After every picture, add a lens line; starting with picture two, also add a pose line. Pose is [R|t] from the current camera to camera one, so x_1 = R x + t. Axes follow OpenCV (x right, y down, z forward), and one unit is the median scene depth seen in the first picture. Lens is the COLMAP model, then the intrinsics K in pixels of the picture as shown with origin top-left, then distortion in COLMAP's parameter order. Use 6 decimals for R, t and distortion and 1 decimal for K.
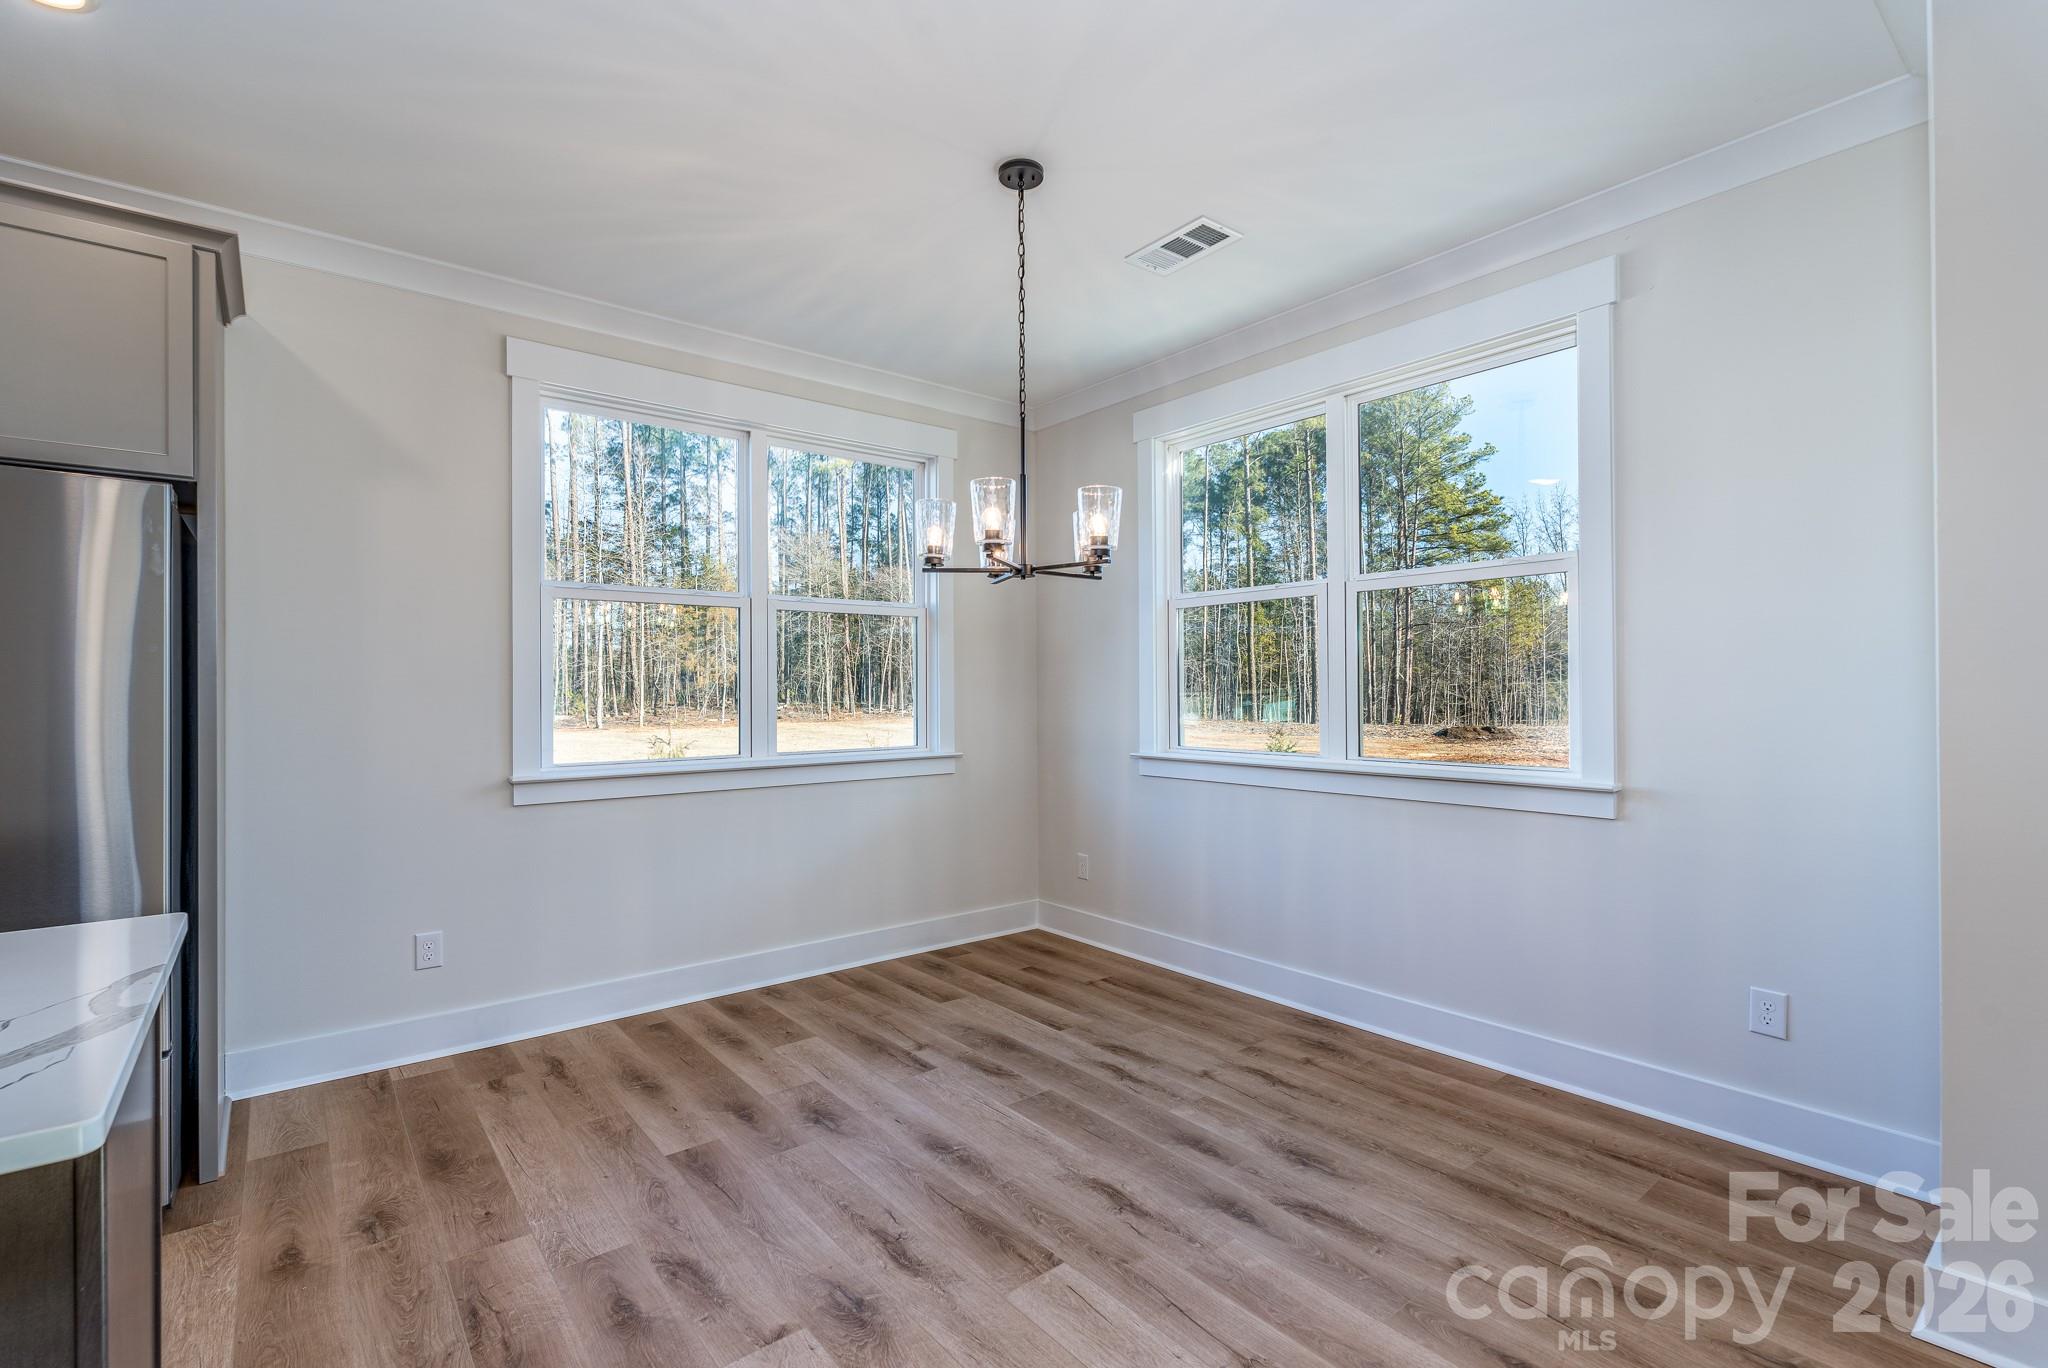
lens RADIAL K [[919.8, 0, 1013.2], [0, 919.8, 683.3], [0, 0, 1]] dist [-0.006589, 0.001238]
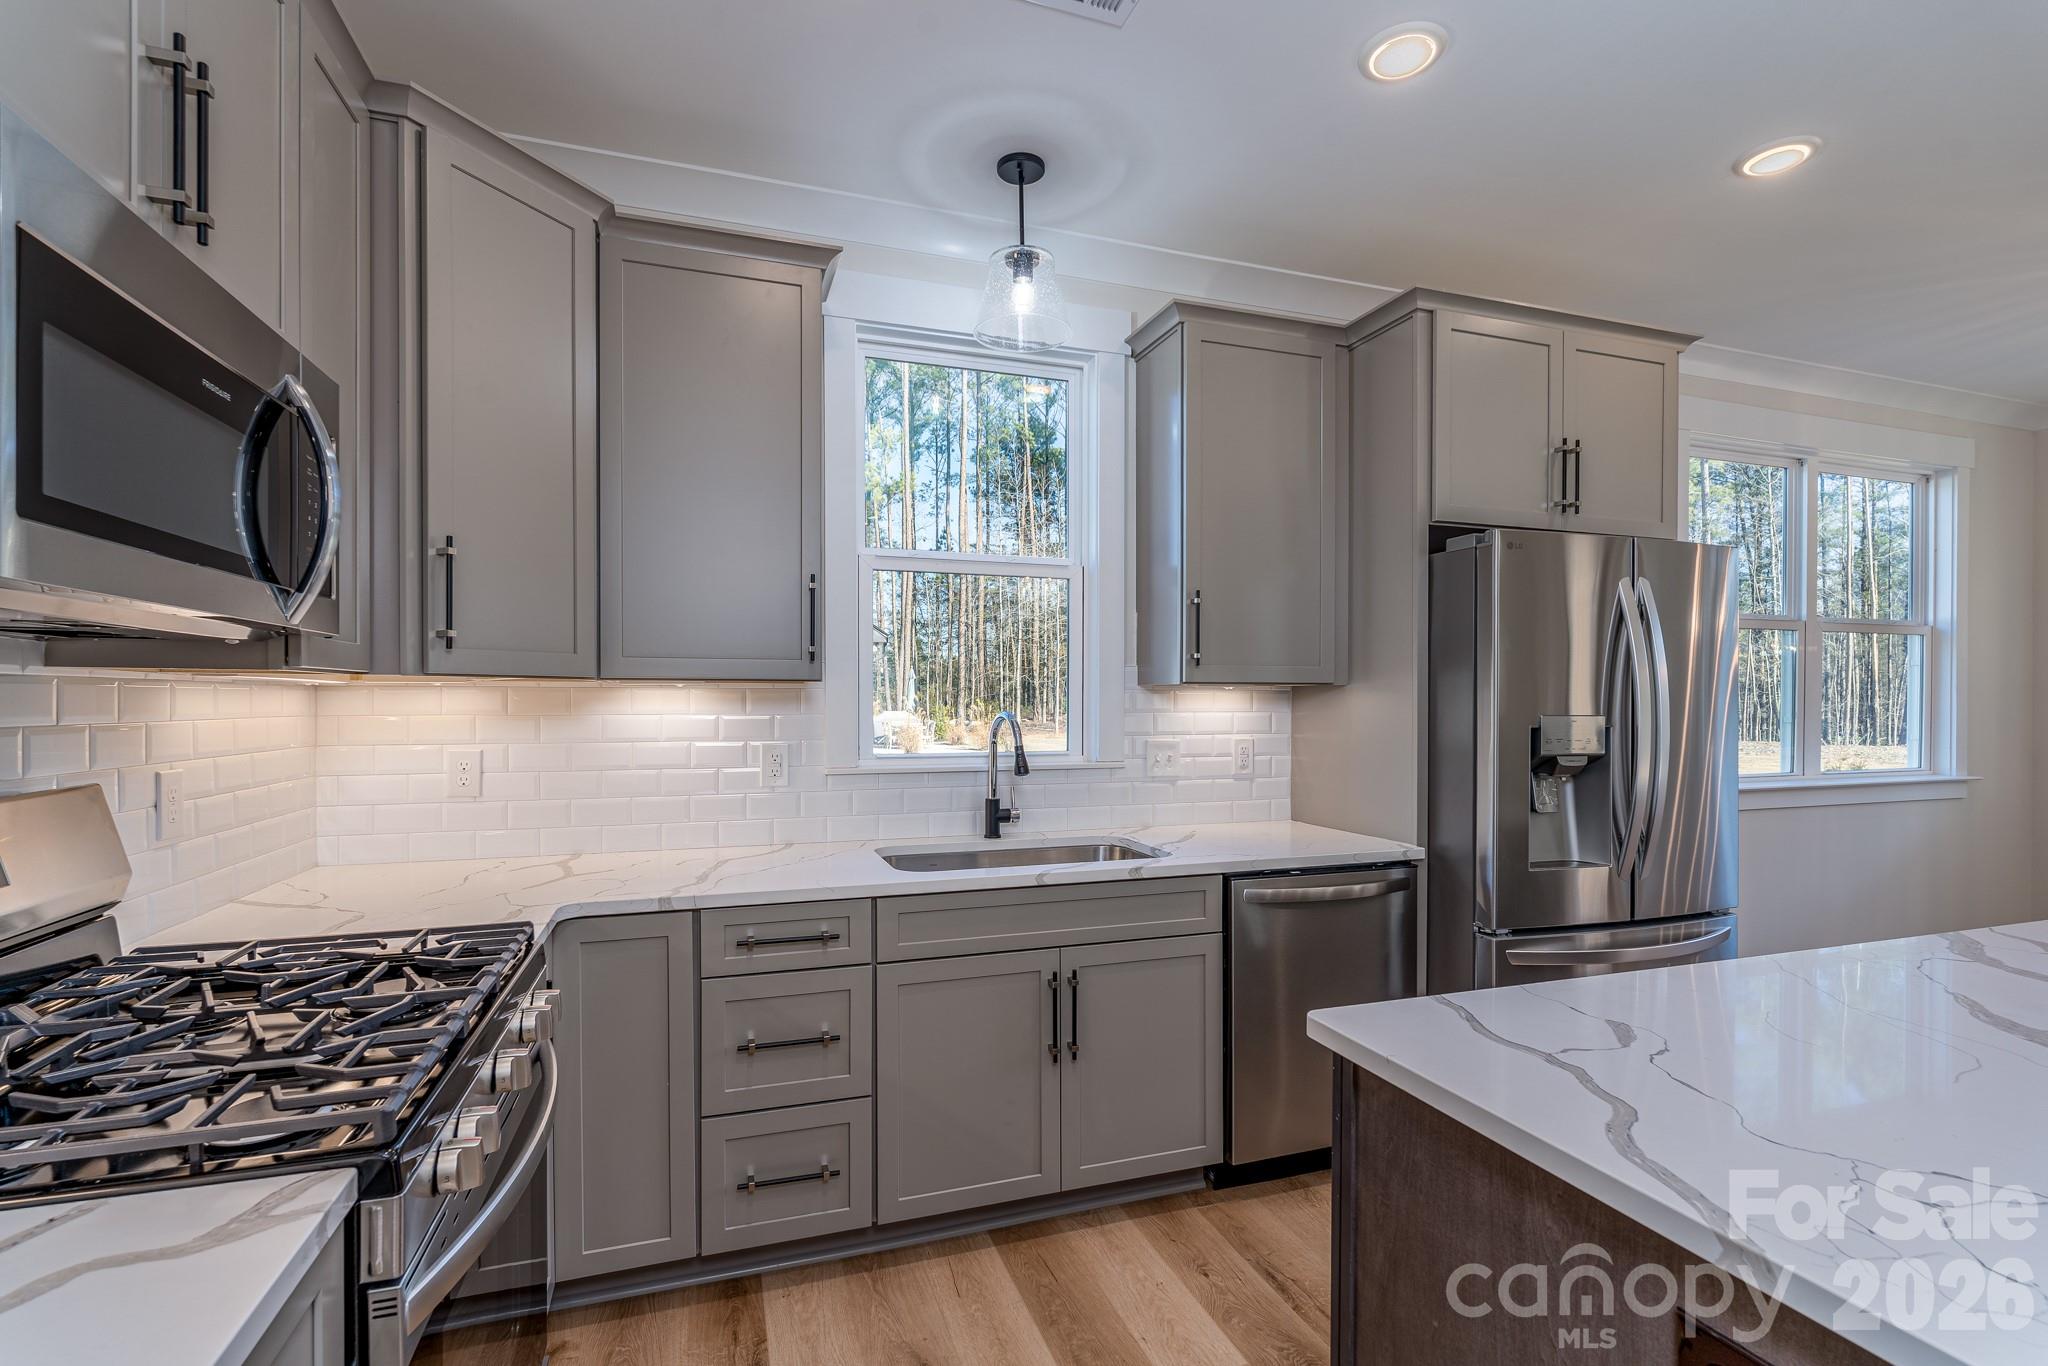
lens RADIAL K [[919.8, 0, 1009.9], [0, 919.8, 707.4], [0, 0, 1]] dist [-0.006589, 0.001238]
pose [[0.937869, 0.008909, -0.346875, -0.993870], [-0.003239, 0.999852, 0.016922, -0.013962], [0.346974, -0.014747, 0.937759, -0.354386]]
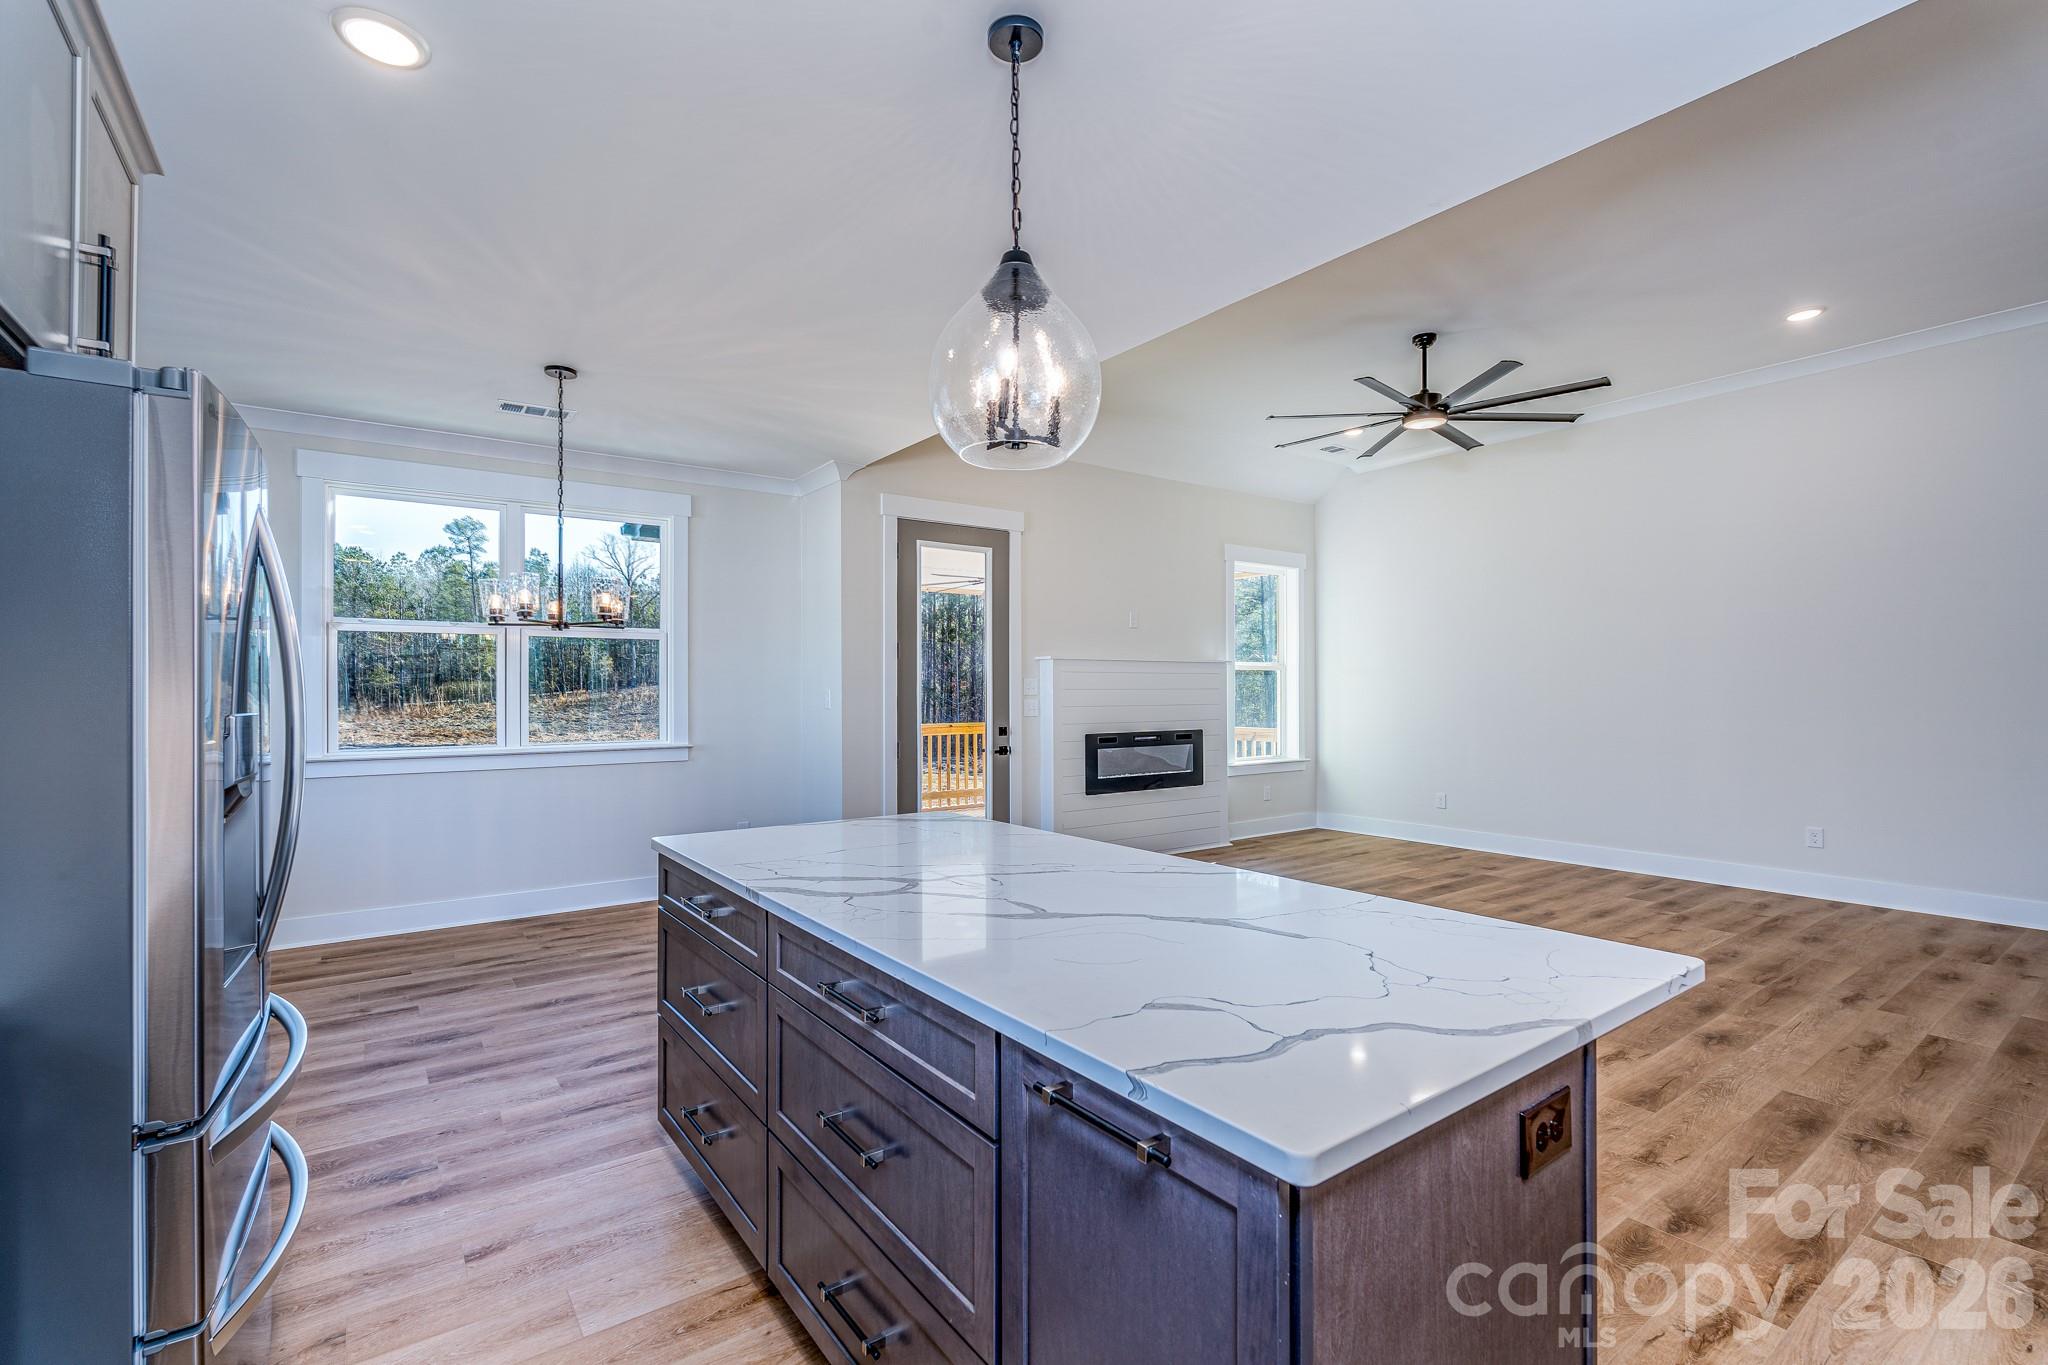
lens RADIAL K [[919.8, 0, 1013.4], [0, 919.8, 681.7], [0, 0, 1]] dist [-0.006589, 0.001238]
pose [[0.051553, 0.013116, 0.998584, -1.280836], [-0.004108, 0.999908, -0.012921, -0.008790], [-0.998662, -0.003436, 0.051602, 0.127751]]
